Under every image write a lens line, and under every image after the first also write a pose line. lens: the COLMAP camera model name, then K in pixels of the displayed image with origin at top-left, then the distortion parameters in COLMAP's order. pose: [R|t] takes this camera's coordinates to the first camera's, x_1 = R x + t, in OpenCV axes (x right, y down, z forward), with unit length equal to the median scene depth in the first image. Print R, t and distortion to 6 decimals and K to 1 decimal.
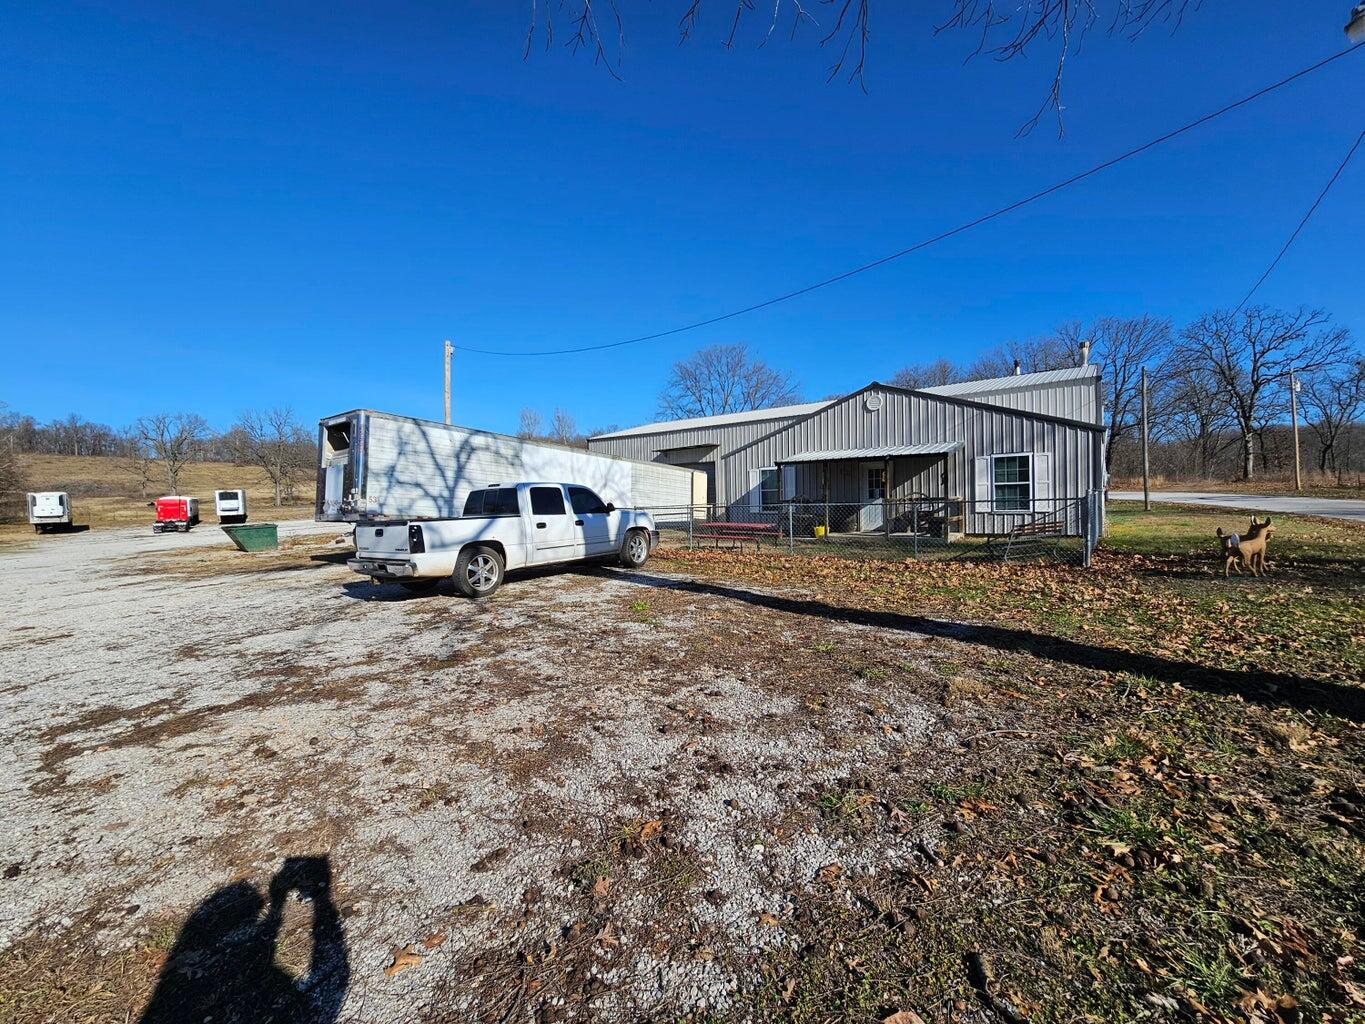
lens RADIAL K [[559.0, 0, 680.0], [0, 559.0, 517.1], [0, 0, 1]] dist [-0.004221, 0.001136]
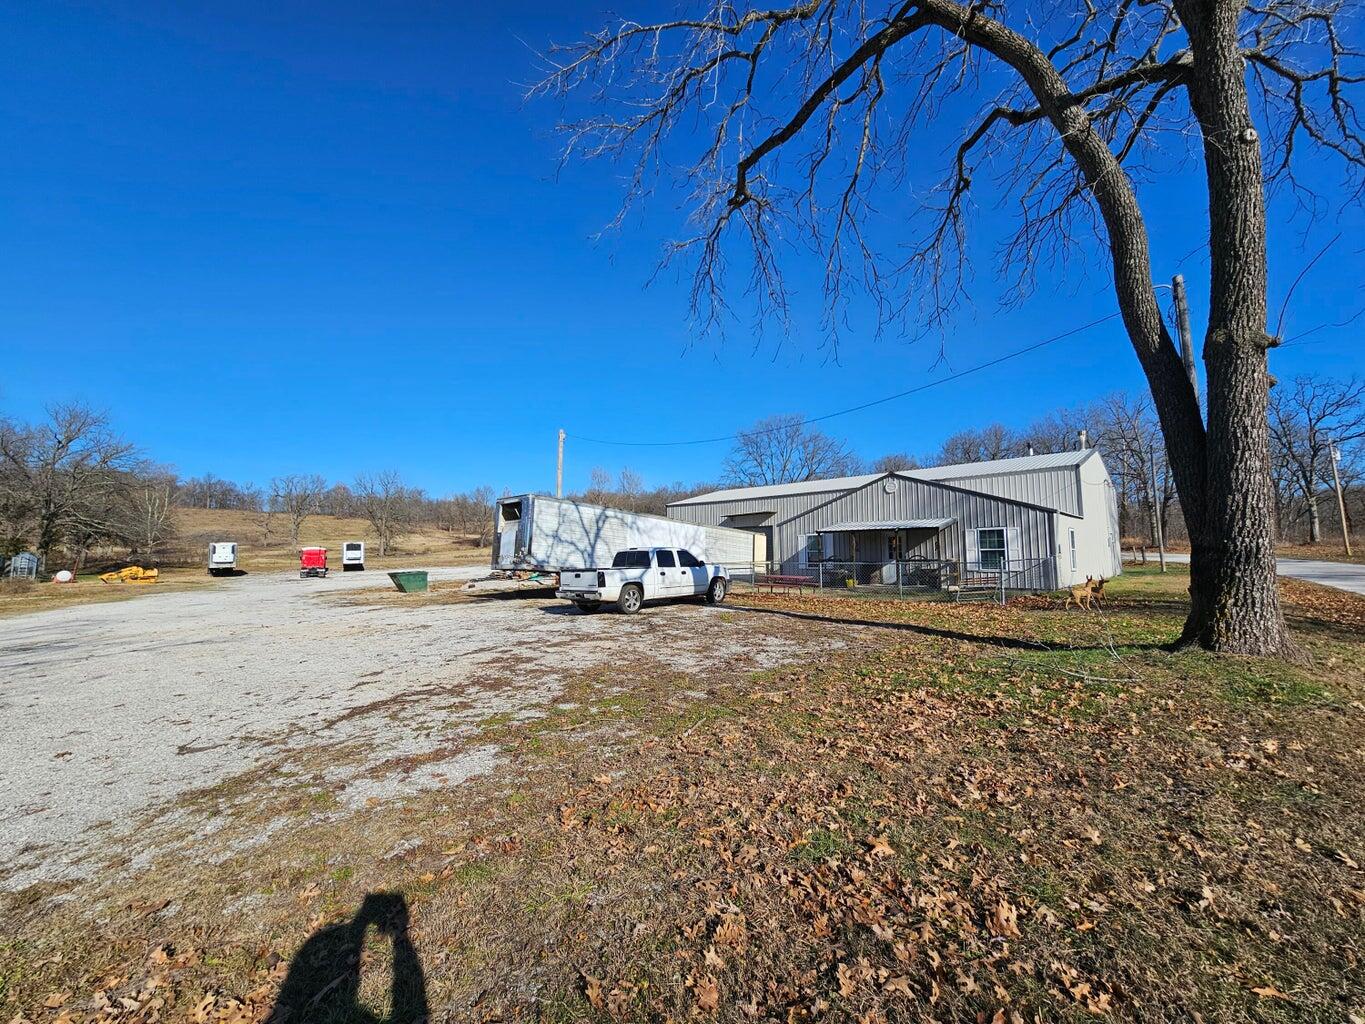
lens RADIAL K [[559.0, 0, 685.2], [0, 559.0, 507.2], [0, 0, 1]] dist [-0.004221, 0.001136]
pose [[0.995028, 0.005152, -0.099462, -0.006350], [-0.016543, 0.993338, -0.114039, 0.002558], [0.098212, 0.115118, 0.988485, -0.227386]]
